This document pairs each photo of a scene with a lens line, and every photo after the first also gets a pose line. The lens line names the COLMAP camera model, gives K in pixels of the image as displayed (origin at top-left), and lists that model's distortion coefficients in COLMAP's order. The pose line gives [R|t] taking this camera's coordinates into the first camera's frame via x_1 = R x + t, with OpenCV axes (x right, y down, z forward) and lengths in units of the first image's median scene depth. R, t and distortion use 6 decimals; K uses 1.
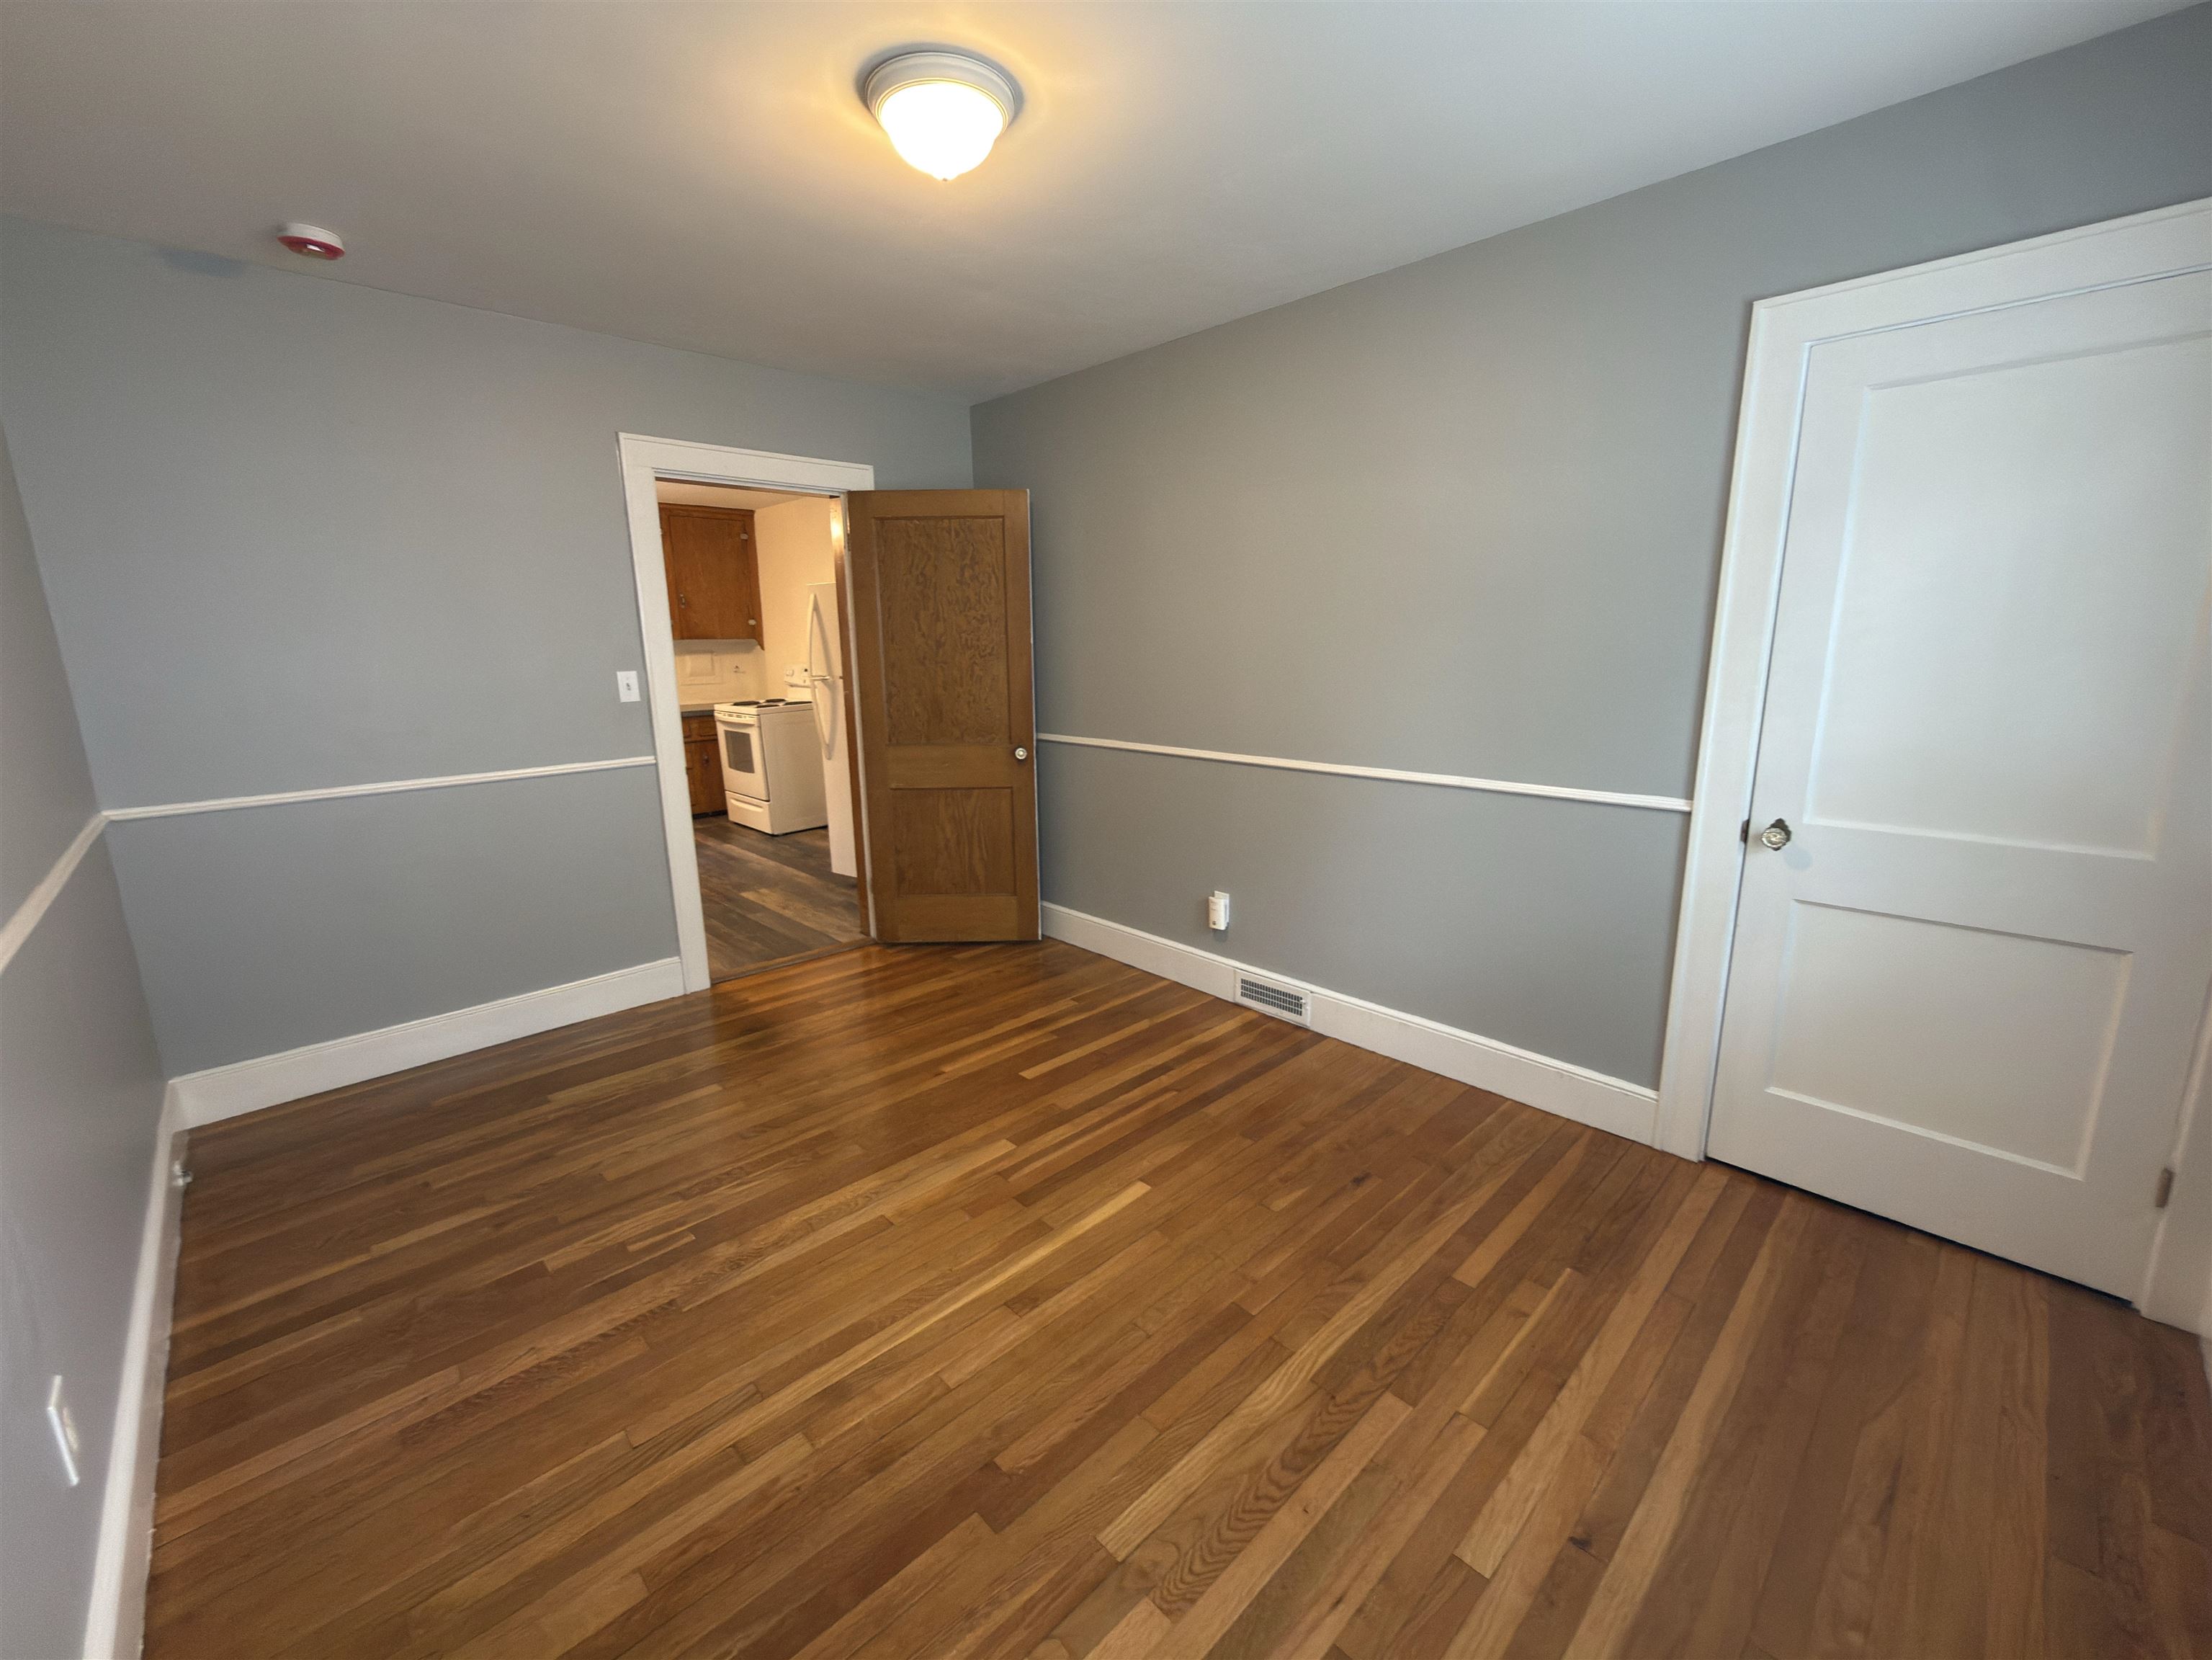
lens RADIAL K [[885.0, 0, 1108.4], [0, 885.0, 827.0], [0, 0, 1]] dist [0.000115, -0.000339]
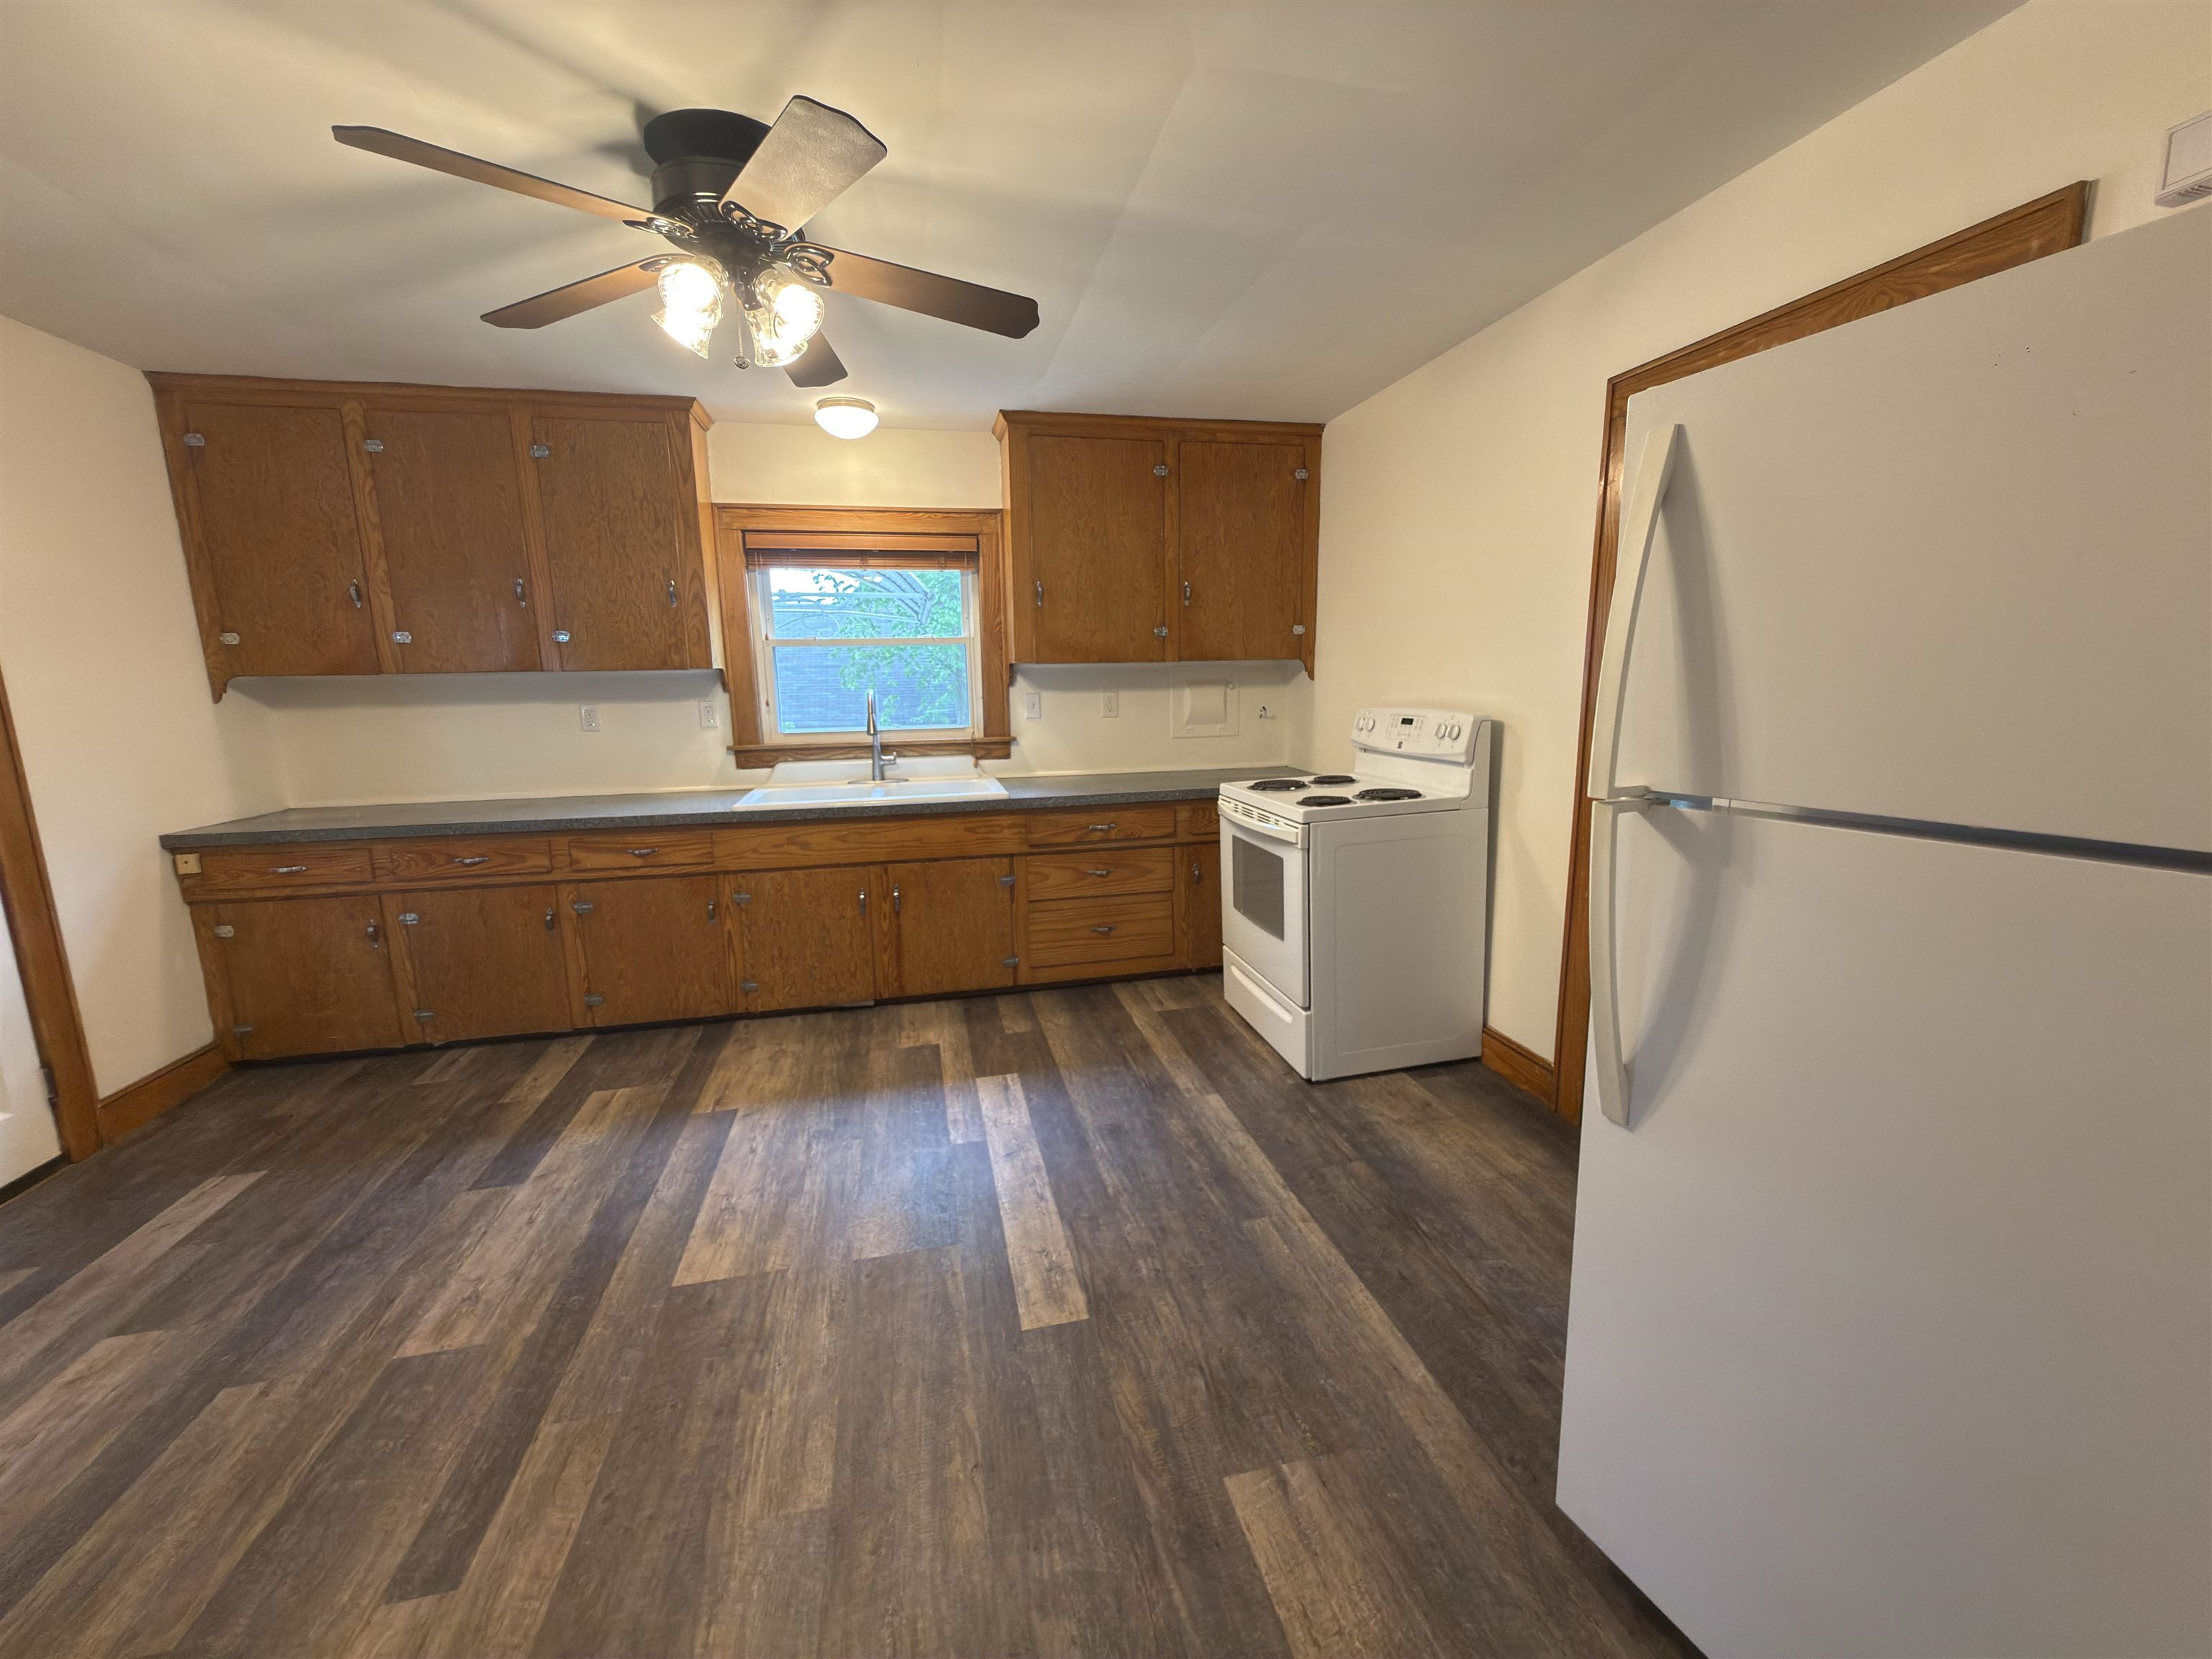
lens RADIAL K [[882.2, 0, 1108.2], [0, 882.2, 826.5], [0, 0, 1]] dist [0.000133, 0.000034]
pose [[0.852997, 0.082594, -0.515339, -0.232884], [-0.097870, 0.995196, -0.002496, -0.106097], [0.512657, 0.052566, 0.856983, 0.525502]]
